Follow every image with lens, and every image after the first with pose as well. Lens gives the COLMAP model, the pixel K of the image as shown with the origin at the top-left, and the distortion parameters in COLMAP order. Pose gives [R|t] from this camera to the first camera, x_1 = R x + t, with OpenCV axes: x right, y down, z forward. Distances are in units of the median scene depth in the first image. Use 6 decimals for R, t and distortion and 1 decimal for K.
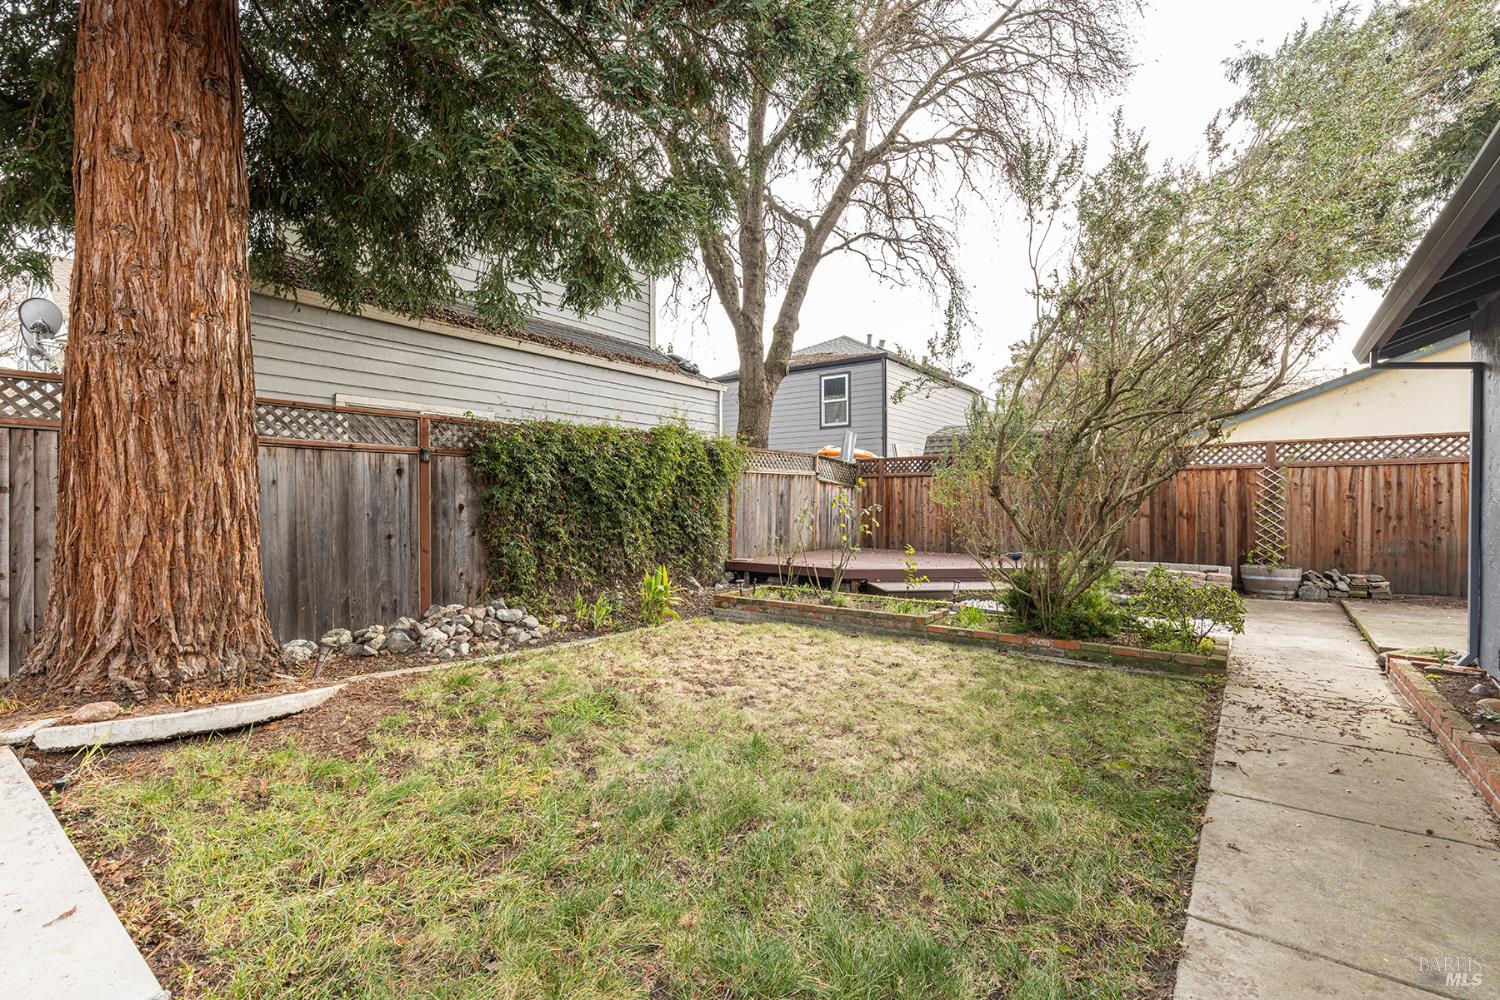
lens RADIAL K [[674.6, 0, 748.4], [0, 674.6, 500.0], [0, 0, 1]] dist [0.008421, -0.000581]
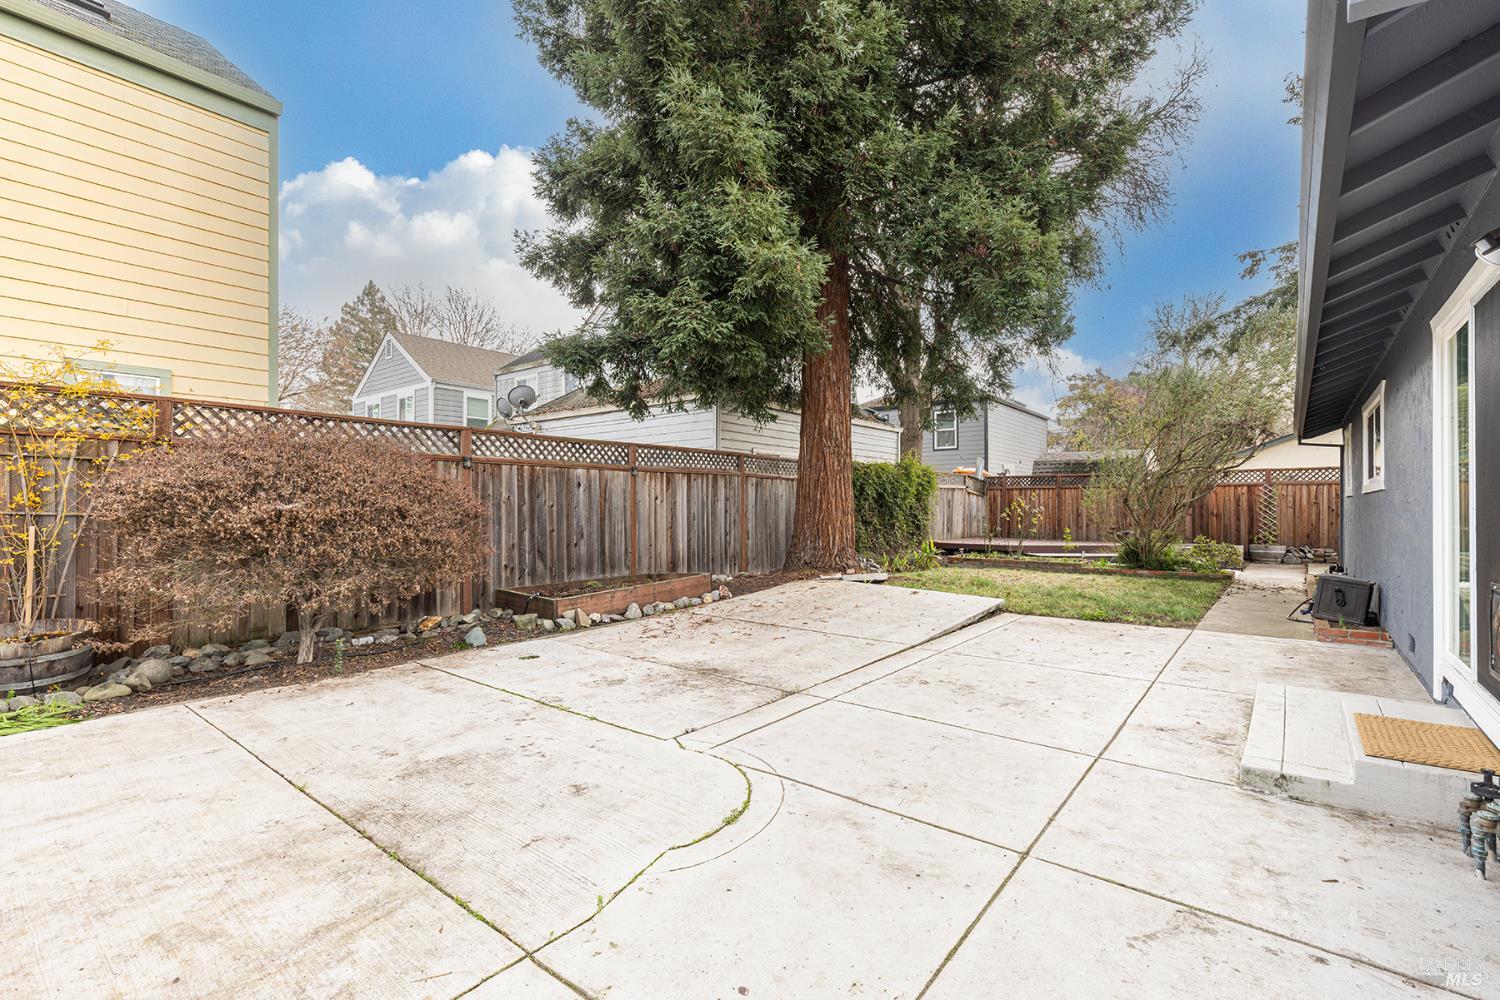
lens RADIAL K [[674.6, 0, 752.8], [0, 674.6, 500.4], [0, 0, 1]] dist [0.008421, -0.000581]
pose [[0.999527, 0.000196, -0.030745, -0.413157], [-0.000460, 0.999963, -0.008574, 0.004102], [0.030742, 0.008584, 0.999490, -0.658628]]
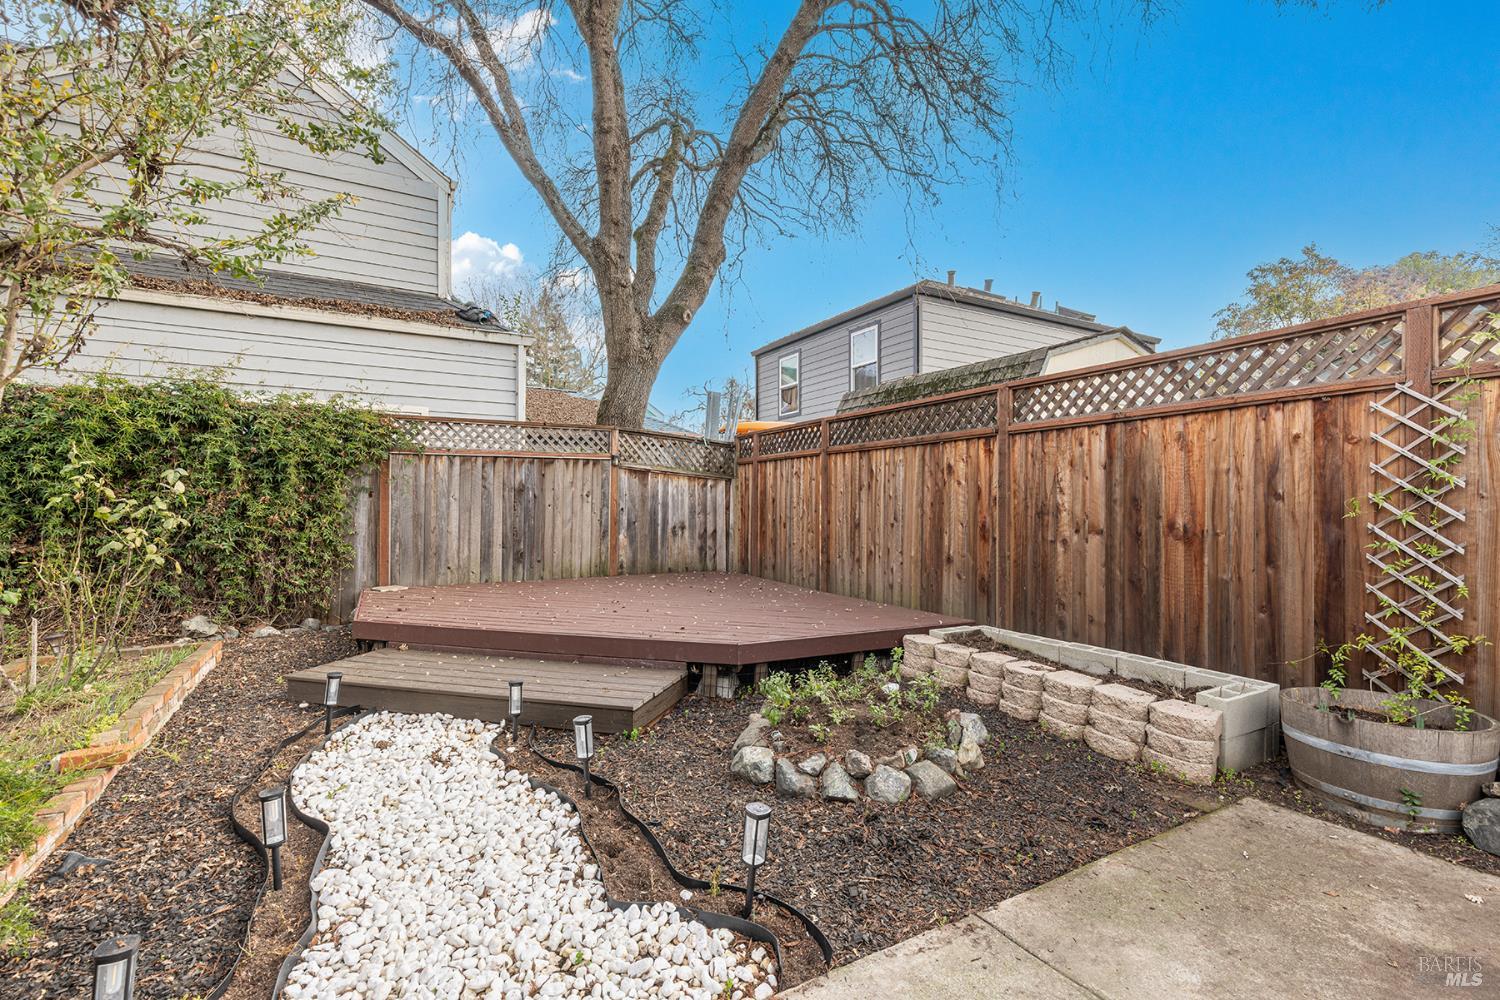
lens RADIAL K [[674.6, 0, 752.7], [0, 674.6, 497.9], [0, 0, 1]] dist [0.008421, -0.000581]
pose [[0.915753, -0.001084, -0.401741, 0.601838], [-0.004208, 0.999916, -0.012288, 0.009413], [0.401721, 0.012943, 0.915671, 0.575483]]
